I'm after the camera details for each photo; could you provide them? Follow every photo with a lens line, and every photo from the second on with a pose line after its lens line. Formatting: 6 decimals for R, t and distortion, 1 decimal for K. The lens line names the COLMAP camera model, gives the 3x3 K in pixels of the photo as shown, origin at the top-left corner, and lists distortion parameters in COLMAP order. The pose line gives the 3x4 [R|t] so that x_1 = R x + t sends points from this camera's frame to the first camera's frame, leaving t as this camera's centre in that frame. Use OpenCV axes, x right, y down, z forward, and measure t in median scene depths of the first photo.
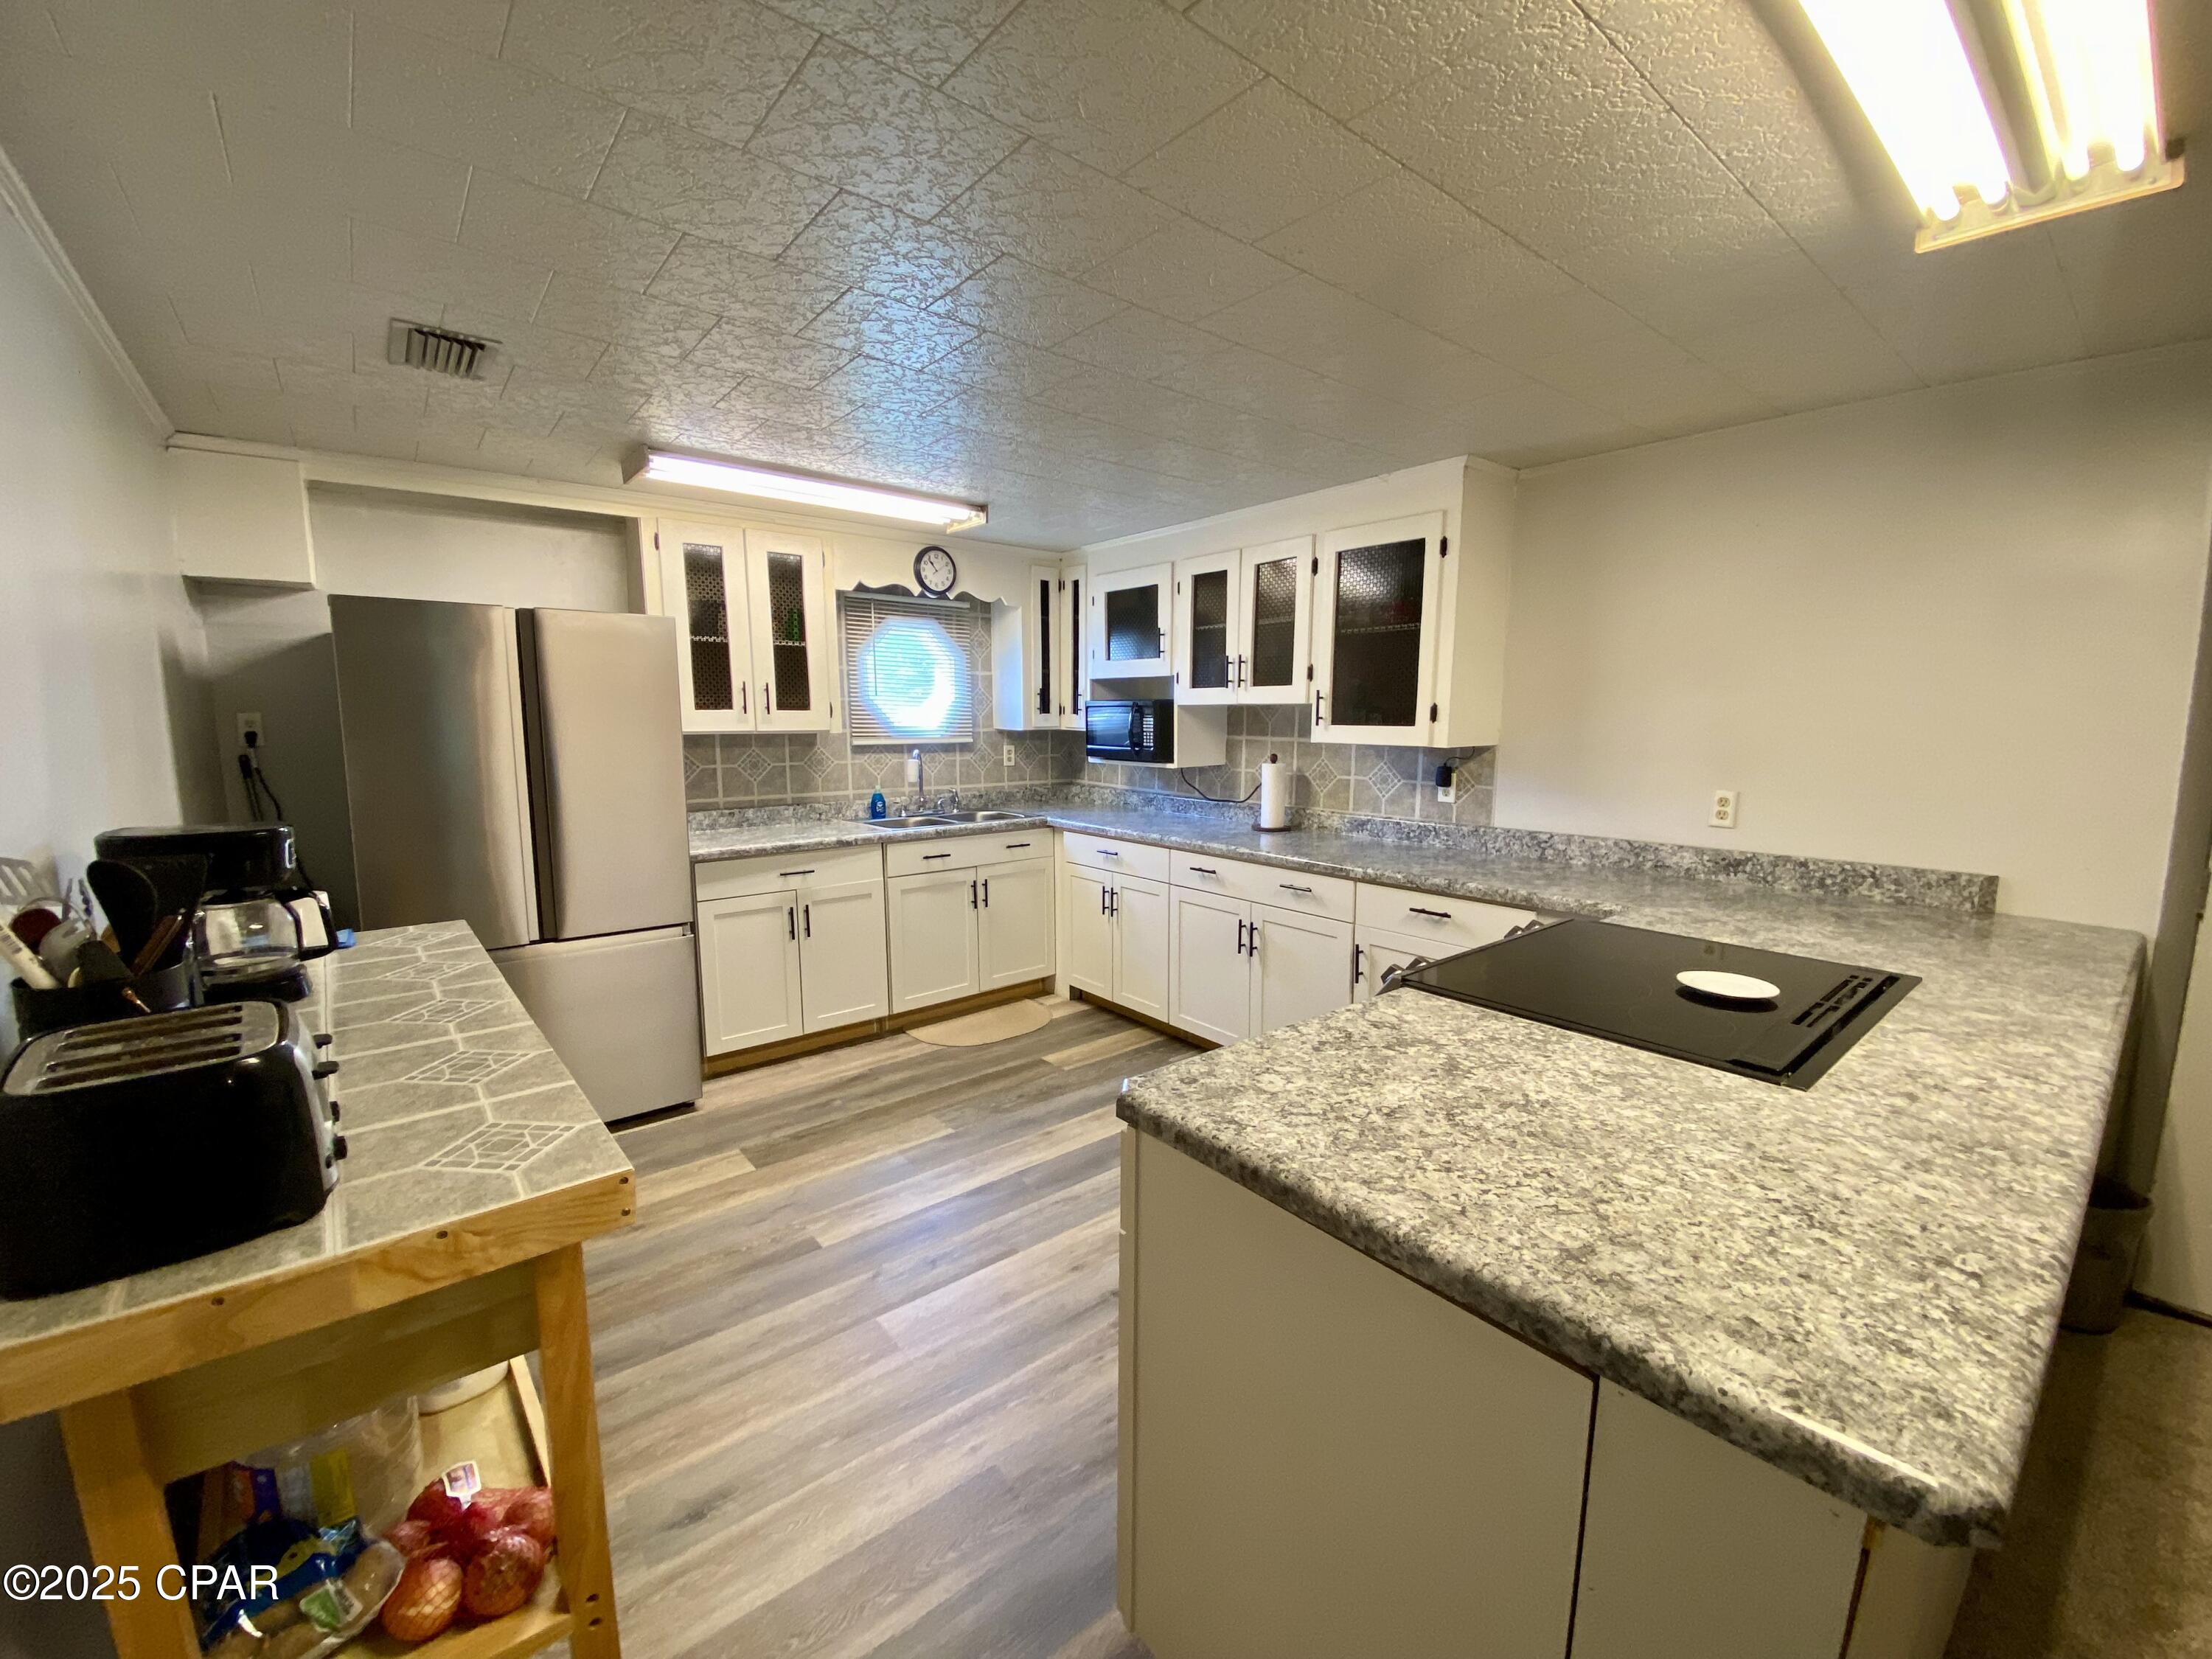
lens RADIAL K [[884.8, 0, 1103.2], [0, 884.8, 831.9], [0, 0, 1]] dist [0.008792, -0.012767]
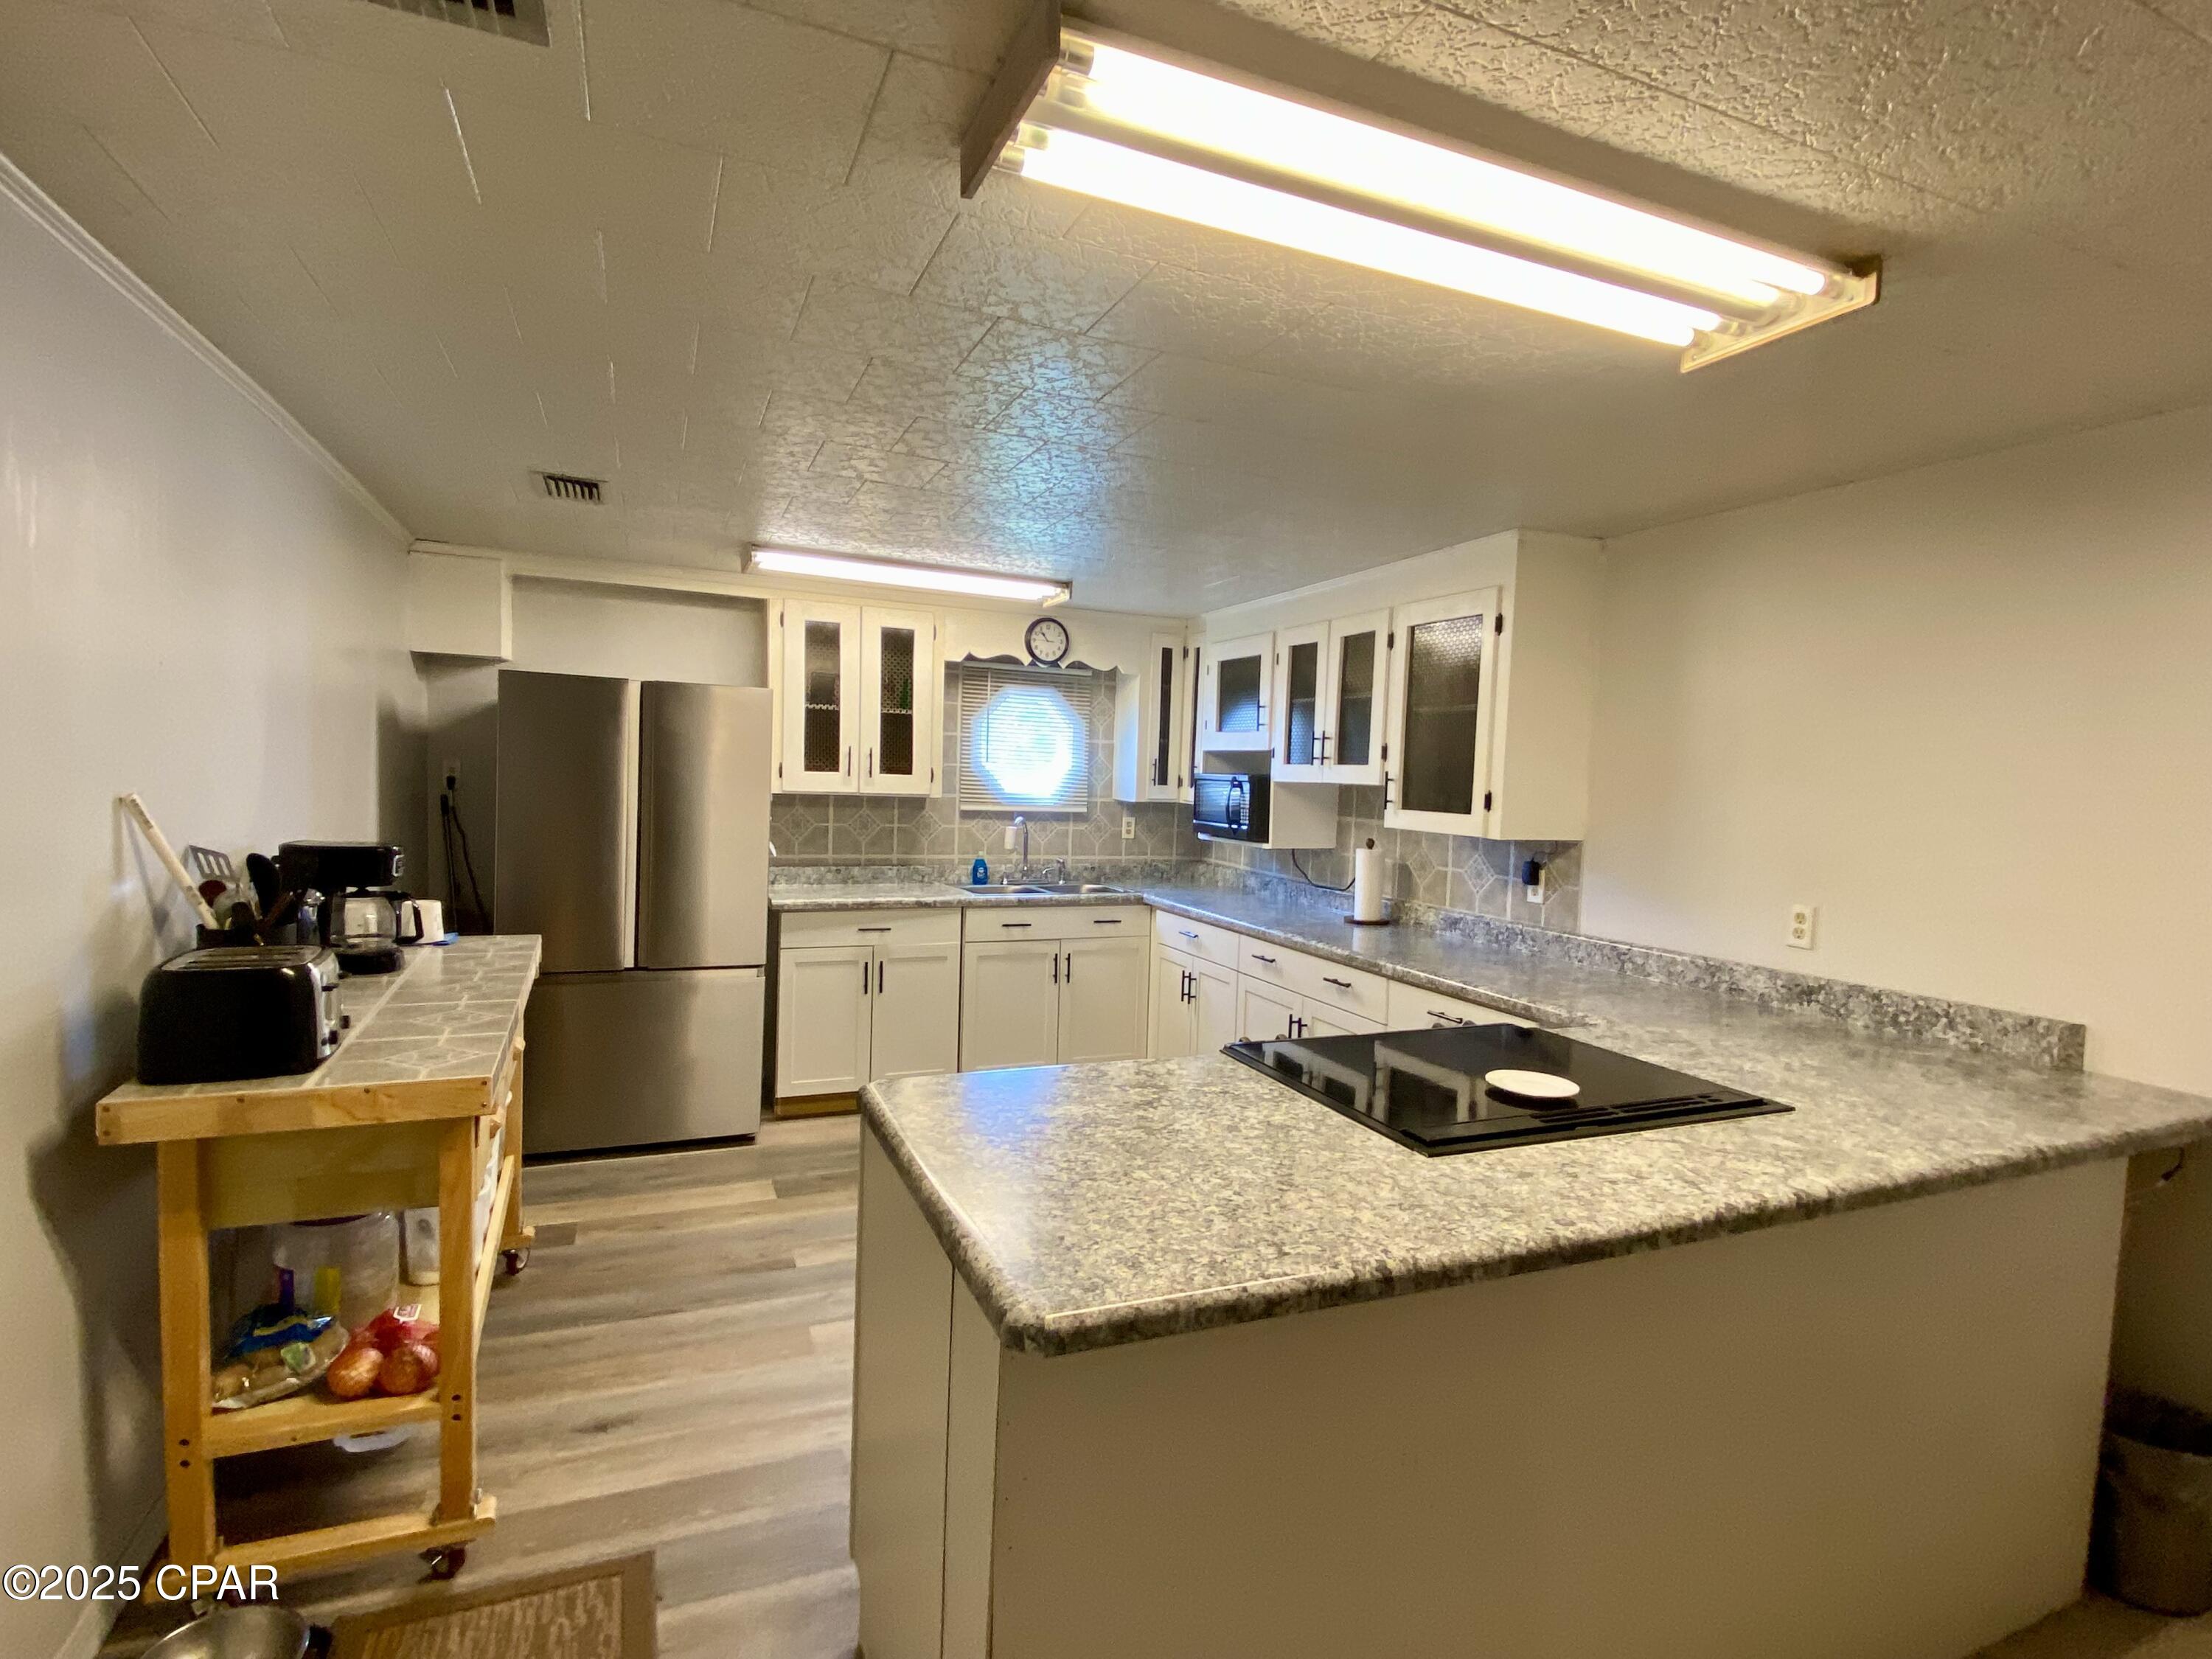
lens RADIAL K [[1066.3, 0, 1109.1], [0, 1066.3, 834.4], [0, 0, 1]] dist [0.018424, -0.007295]
pose [[0.960378, 0.049467, -0.274274, 0.261662], [-0.072332, 0.994641, -0.073881, 0.008291], [0.269150, 0.090792, 0.958809, -0.138558]]
